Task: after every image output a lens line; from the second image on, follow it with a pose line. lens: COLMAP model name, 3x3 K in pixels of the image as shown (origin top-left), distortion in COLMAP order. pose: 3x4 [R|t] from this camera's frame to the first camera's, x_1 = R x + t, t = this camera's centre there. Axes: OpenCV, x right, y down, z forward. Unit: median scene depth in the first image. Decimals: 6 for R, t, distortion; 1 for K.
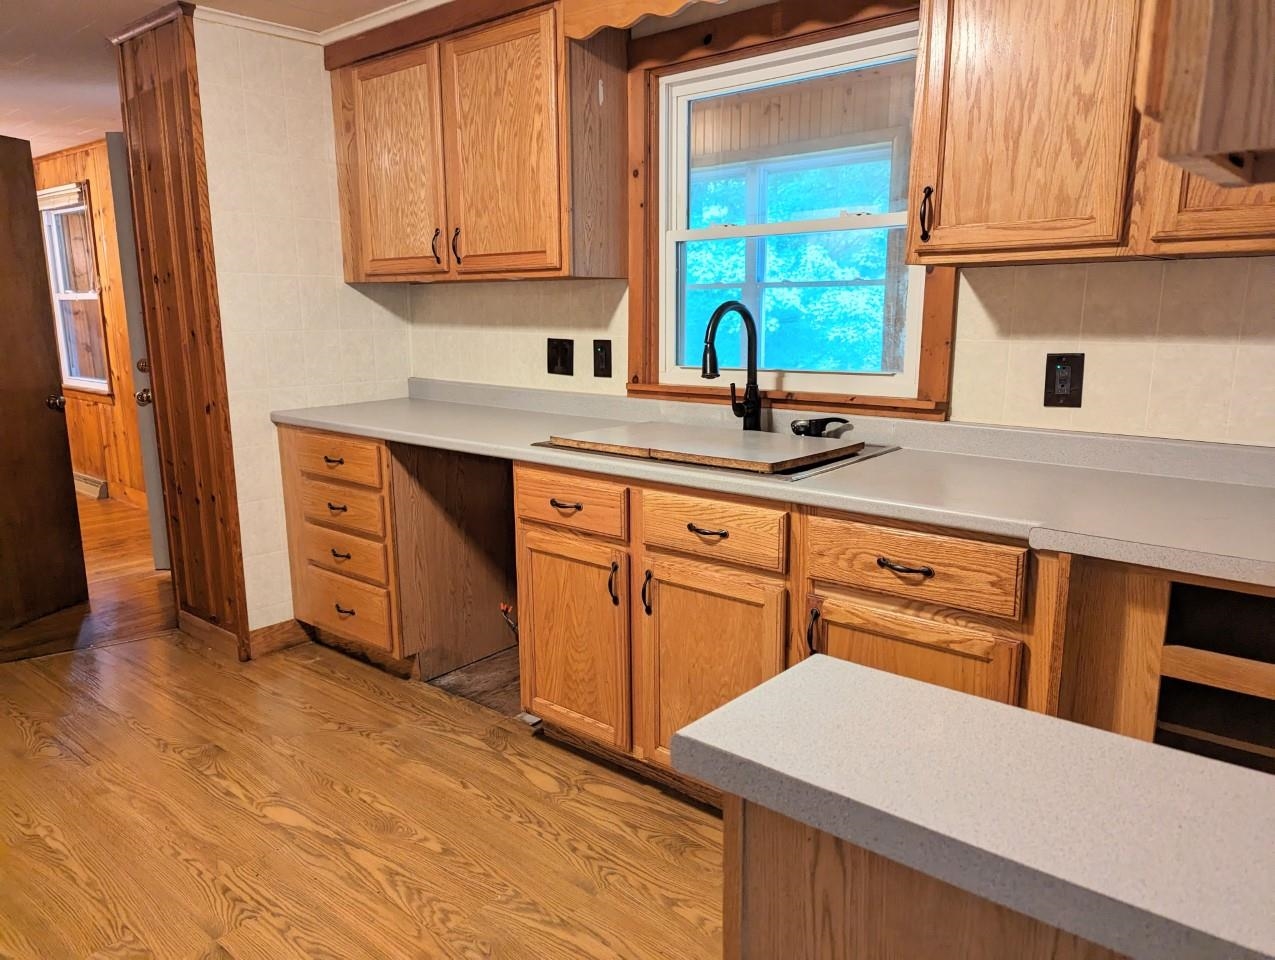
lens RADIAL K [[903.3, 0, 633.5], [0, 903.3, 480.5], [0, 0, 1]] dist [0.081213, -0.000339]
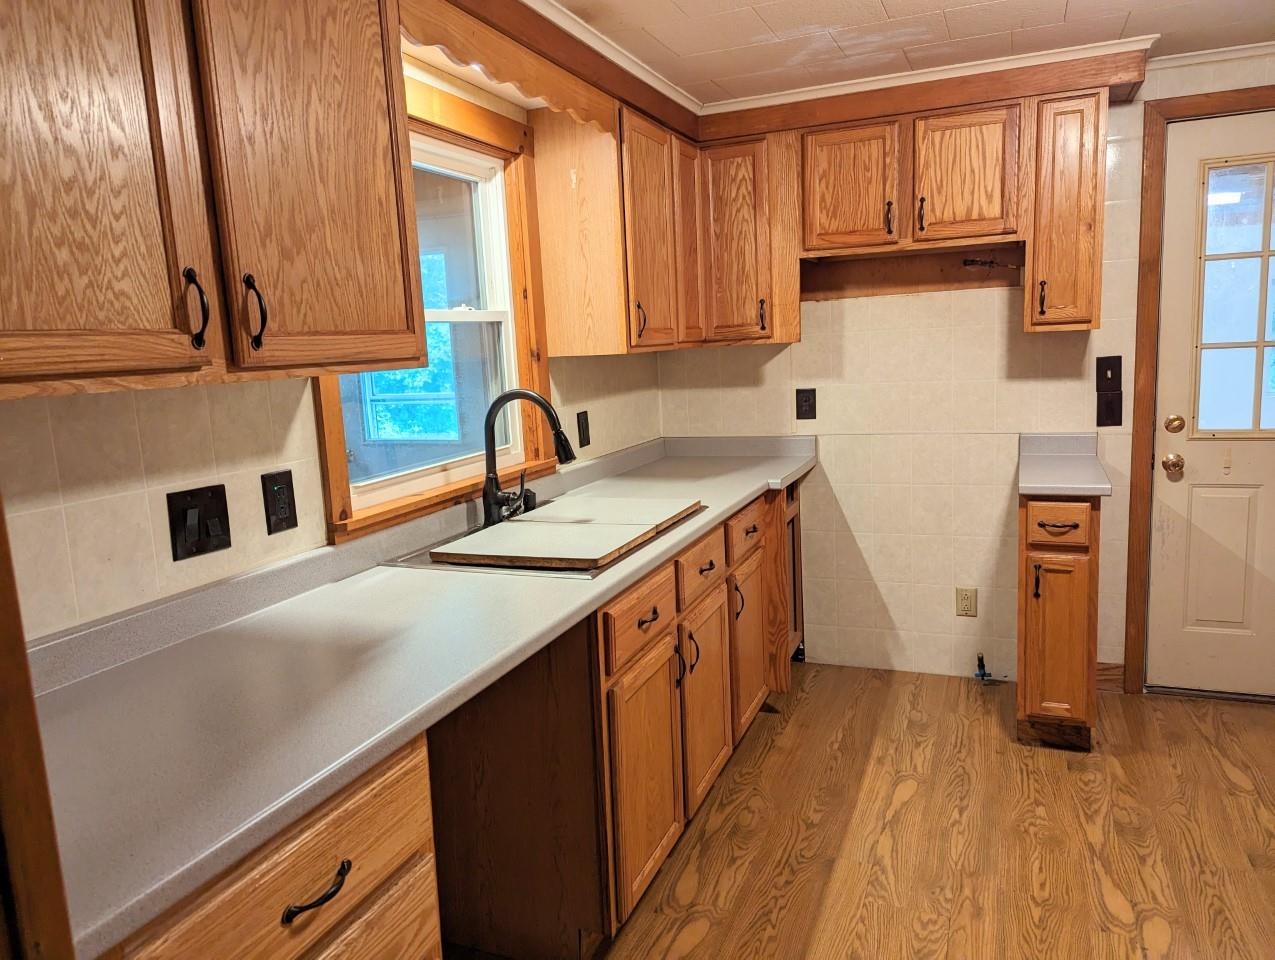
lens RADIAL K [[903.3, 0, 633.5], [0, 903.3, 480.5], [0, 0, 1]] dist [0.081213, -0.000339]
pose [[-0.305521, -0.126925, 0.943688, -0.713150], [0.226212, 0.953026, 0.201418, -0.226522], [-0.924924, 0.275011, -0.262457, 0.969856]]
